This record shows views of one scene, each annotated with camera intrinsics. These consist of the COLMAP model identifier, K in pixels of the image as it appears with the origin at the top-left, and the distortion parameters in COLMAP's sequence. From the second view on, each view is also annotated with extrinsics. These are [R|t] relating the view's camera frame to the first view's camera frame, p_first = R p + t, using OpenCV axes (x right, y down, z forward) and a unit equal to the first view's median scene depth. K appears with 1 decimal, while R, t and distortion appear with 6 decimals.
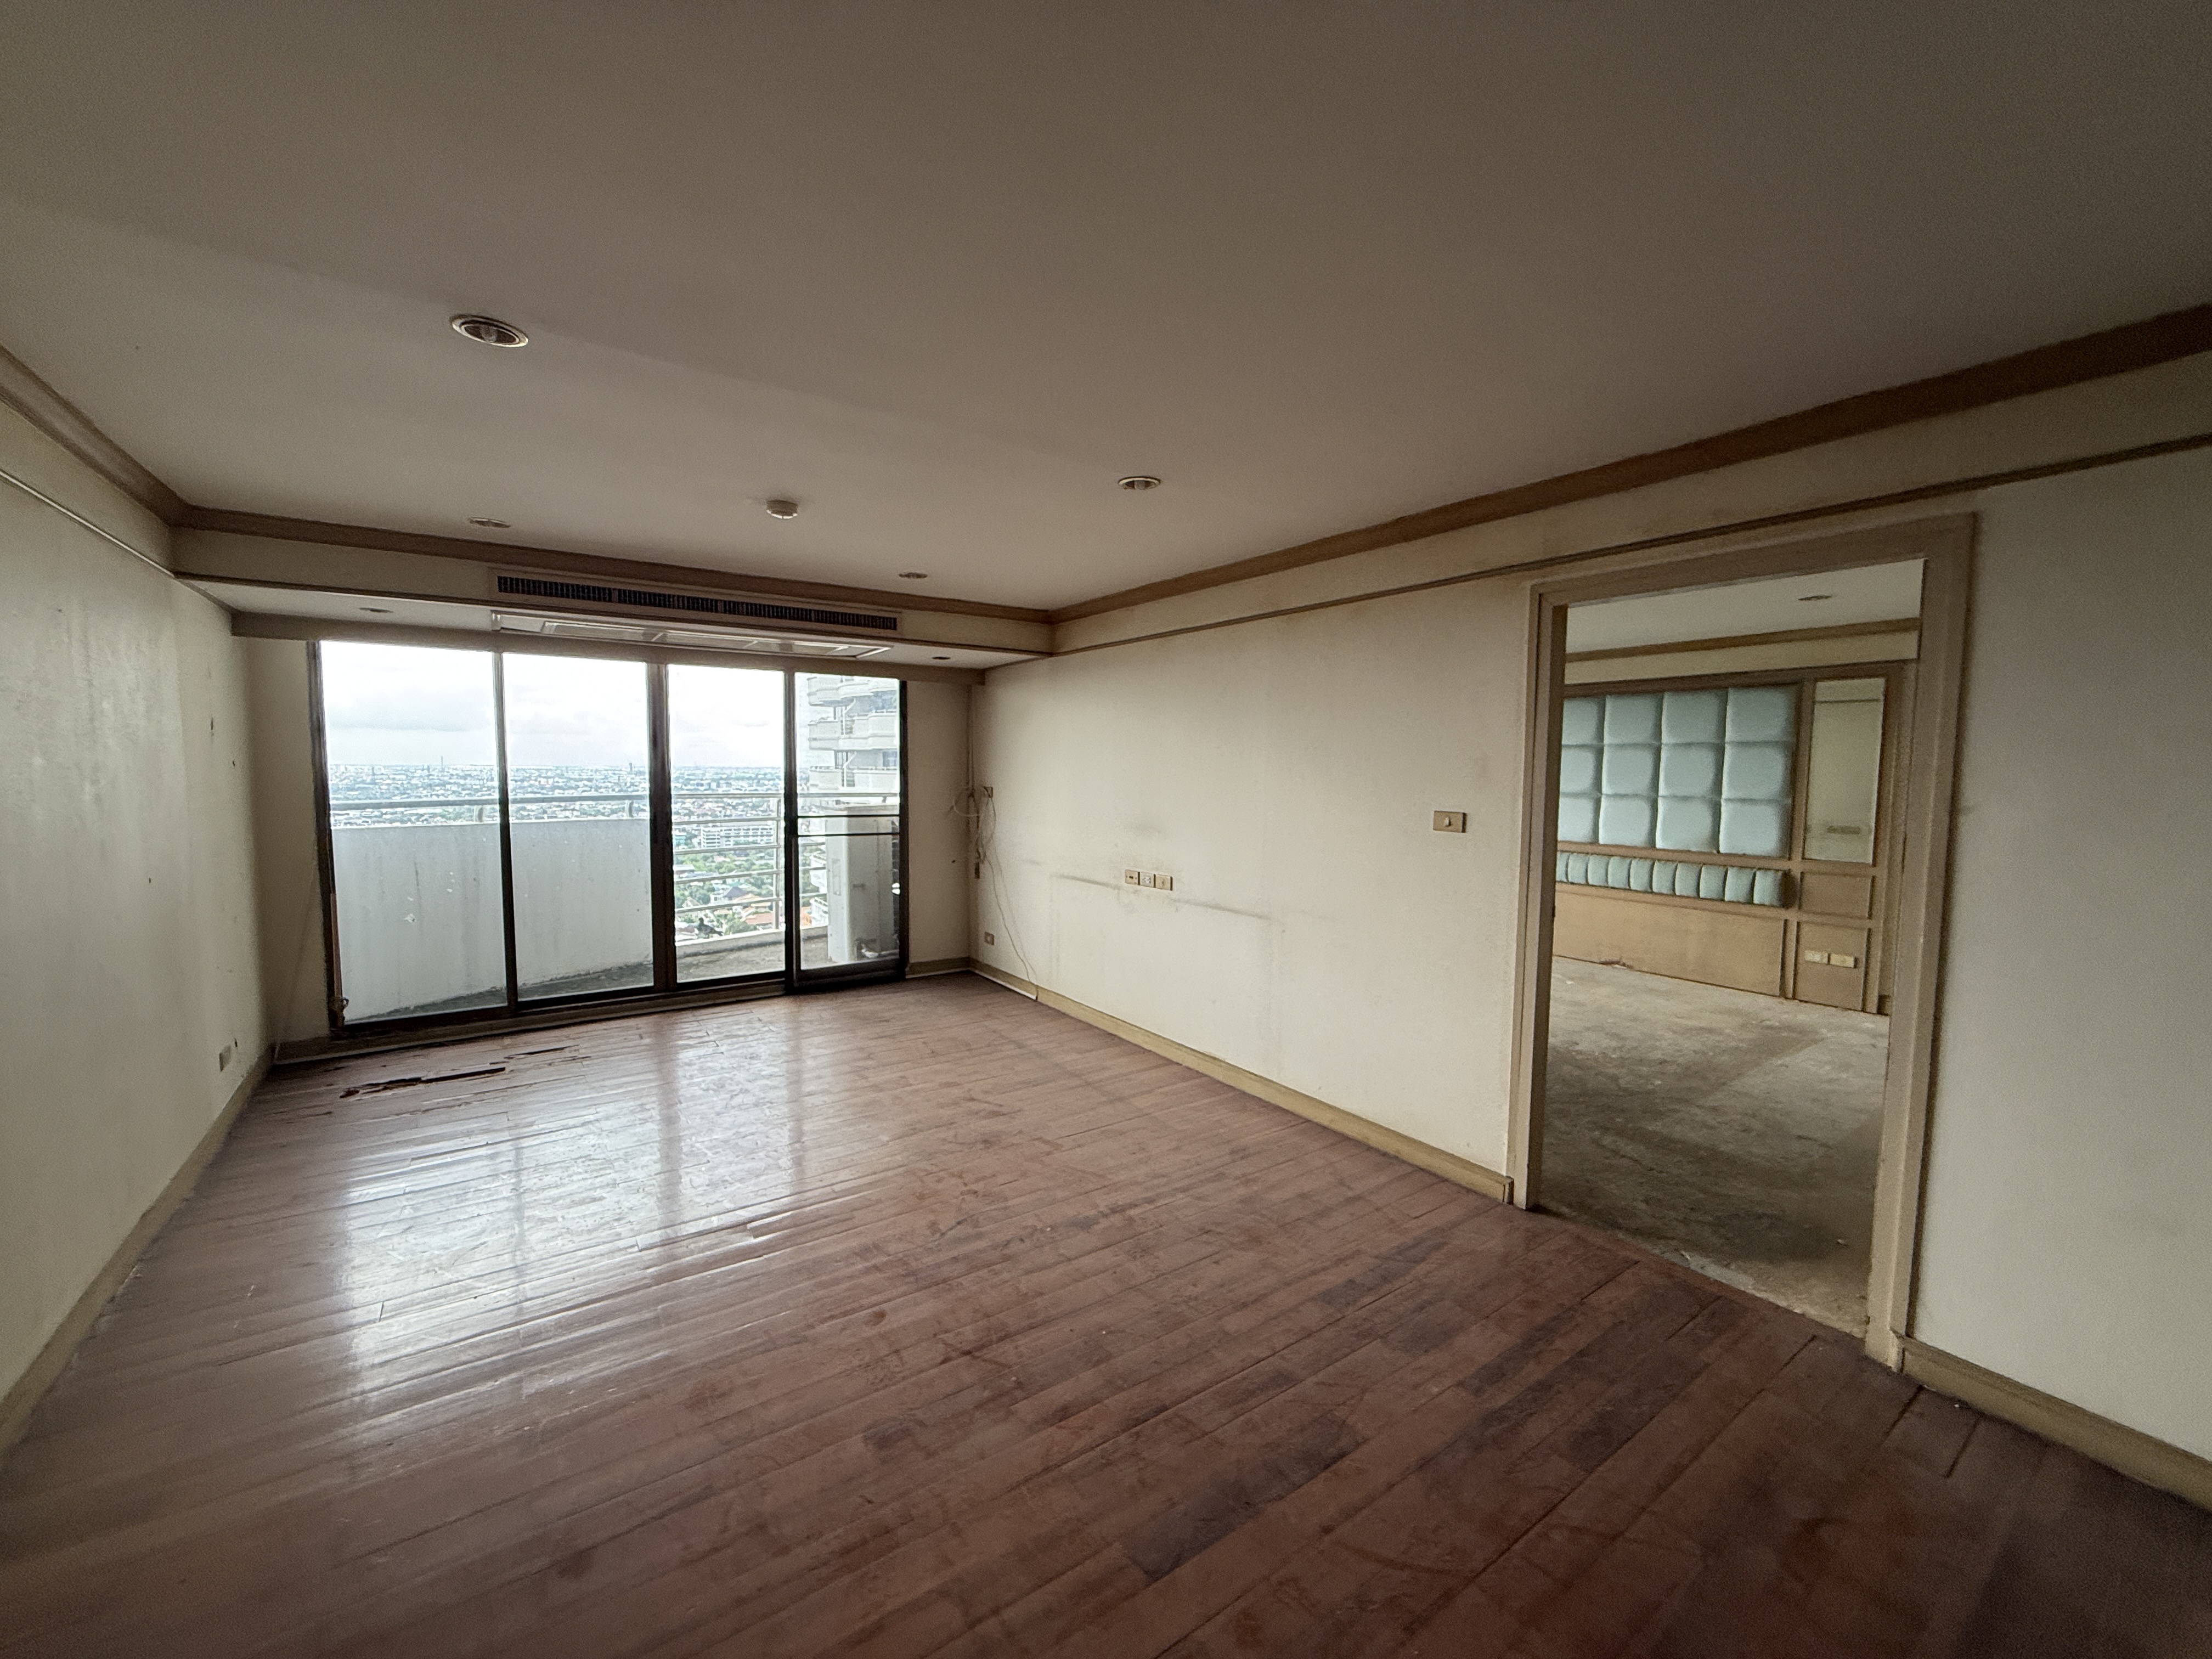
lens RADIAL K [[889.0, 0, 1108.3], [0, 889.0, 834.2], [0, 0, 1]] dist [-0.000027, 0.000292]
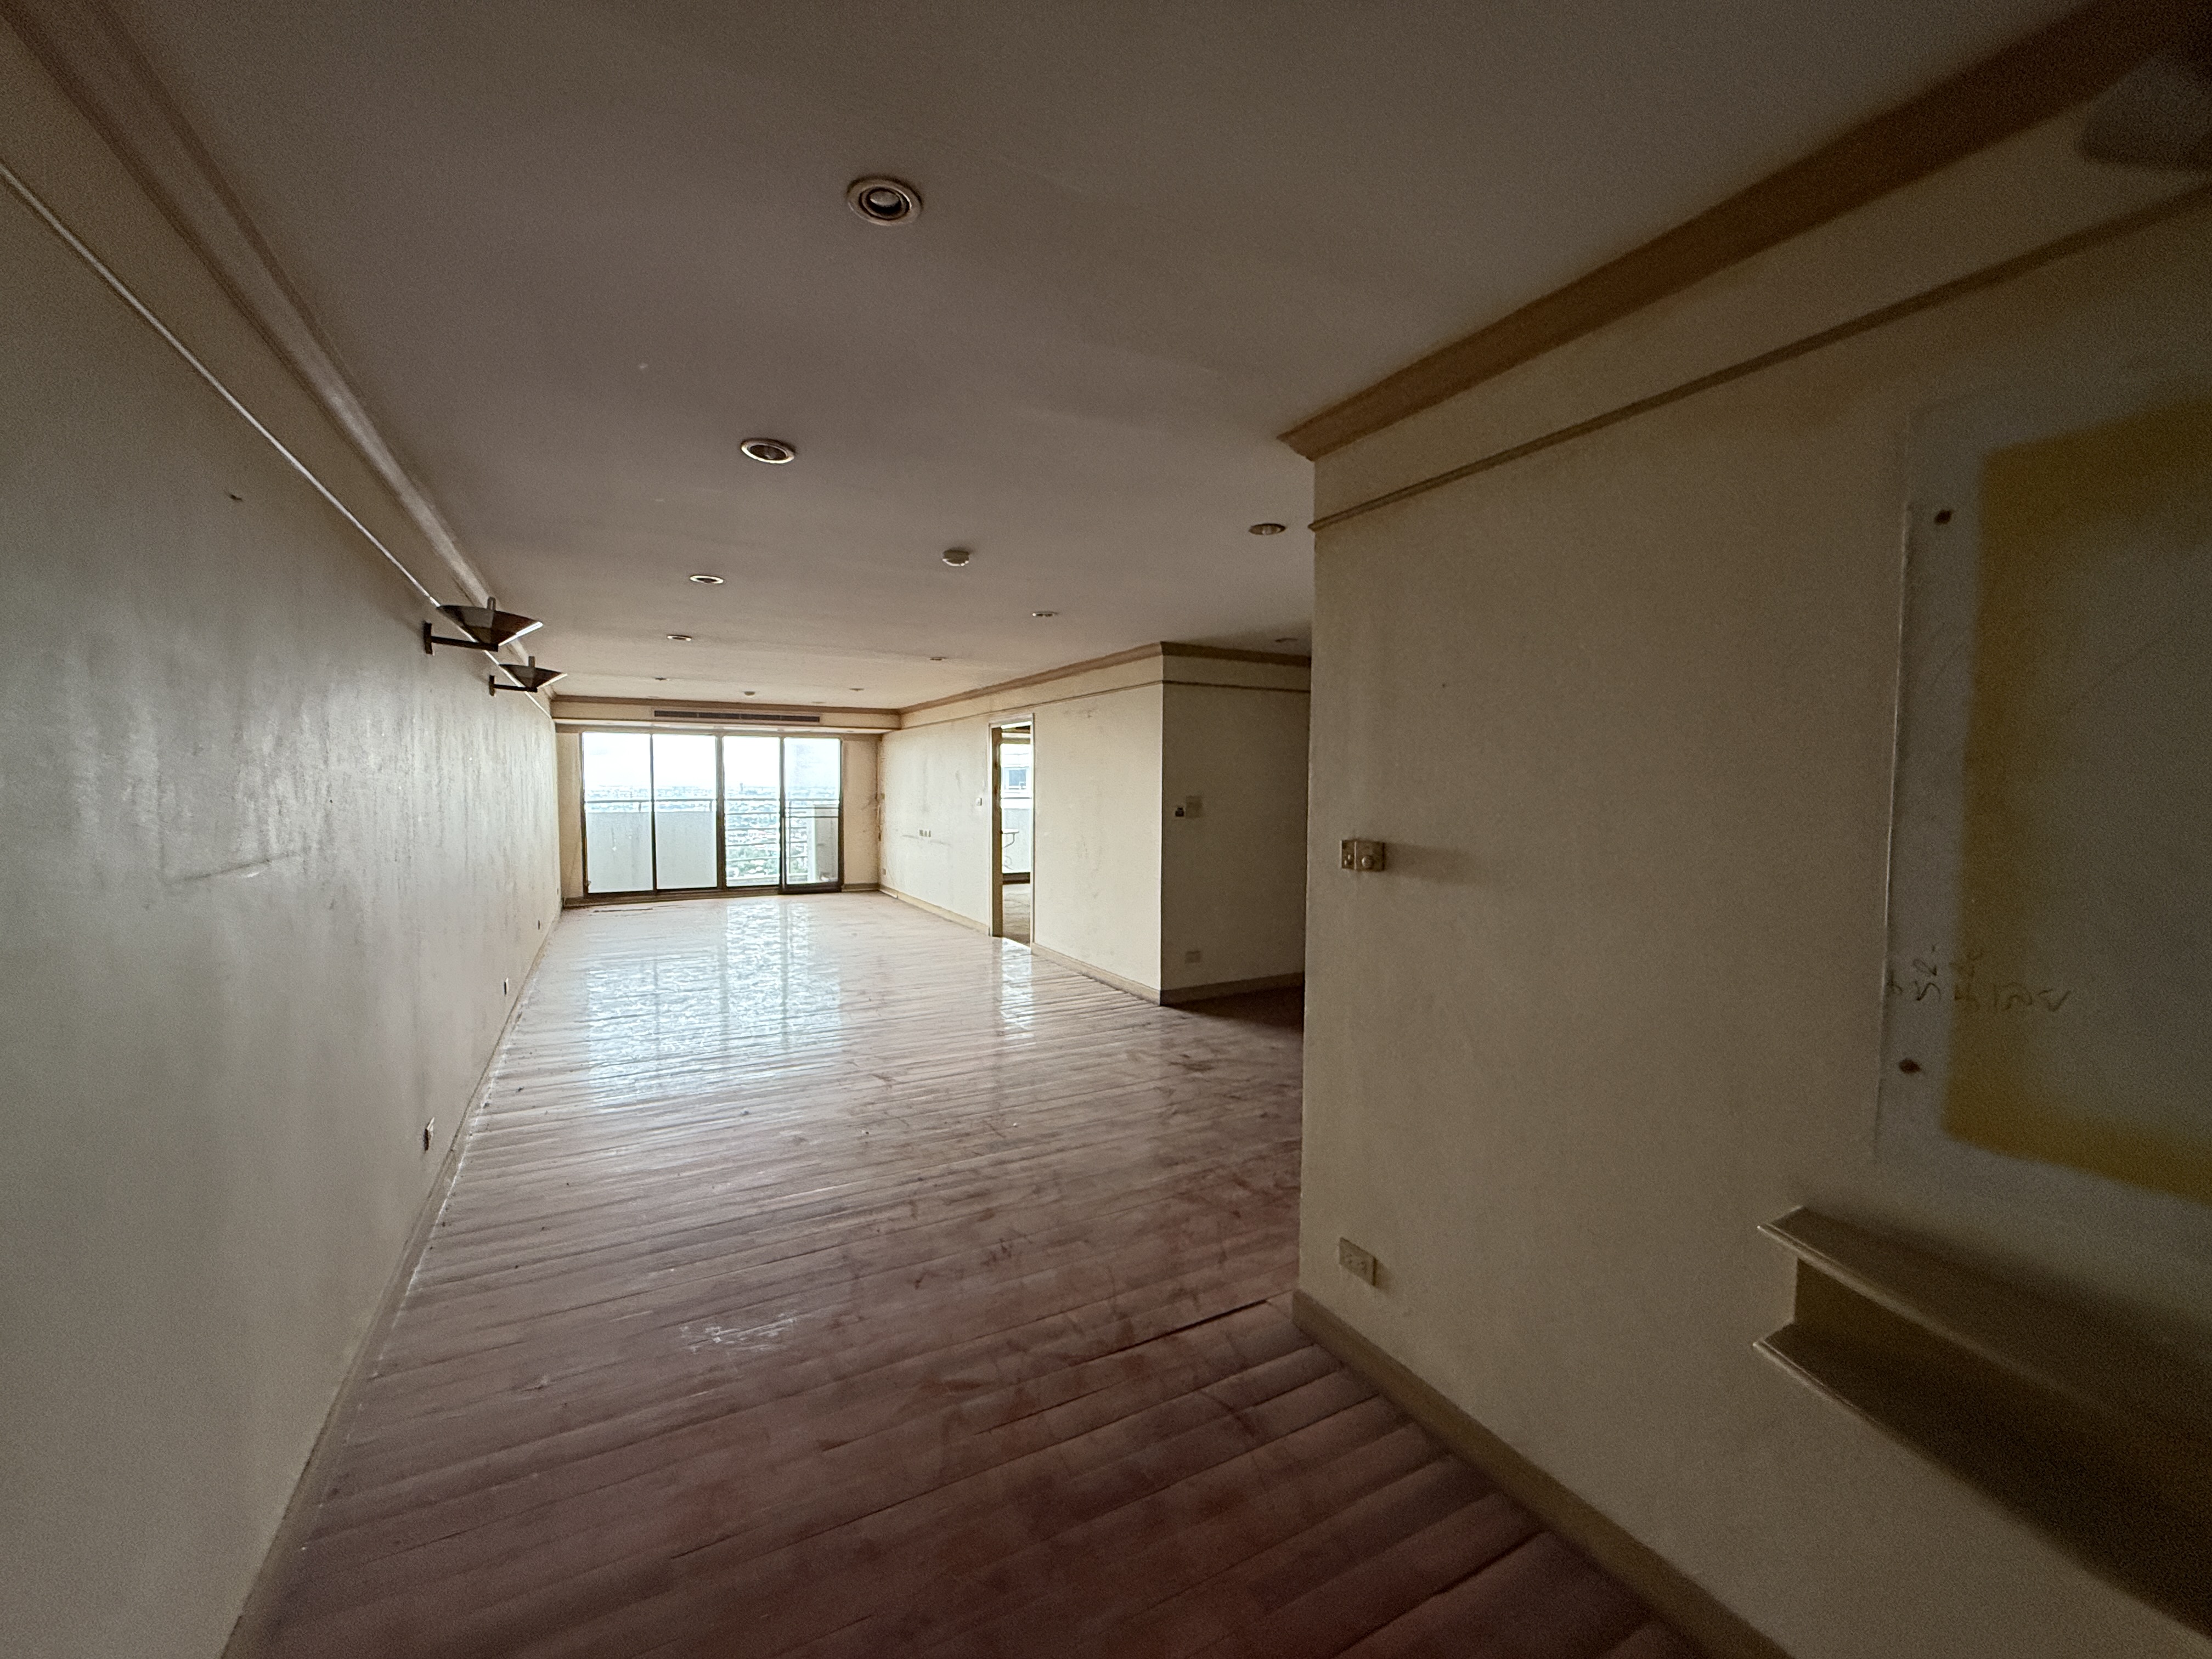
lens RADIAL K [[889.0, 0, 1105.0], [0, 889.0, 828.2], [0, 0, 1]] dist [-0.000027, 0.000292]
pose [[0.994610, -0.001721, -0.103676, 0.649964], [-0.000969, 0.999664, -0.025896, 0.086197], [0.103686, 0.025857, 0.994274, -1.047620]]
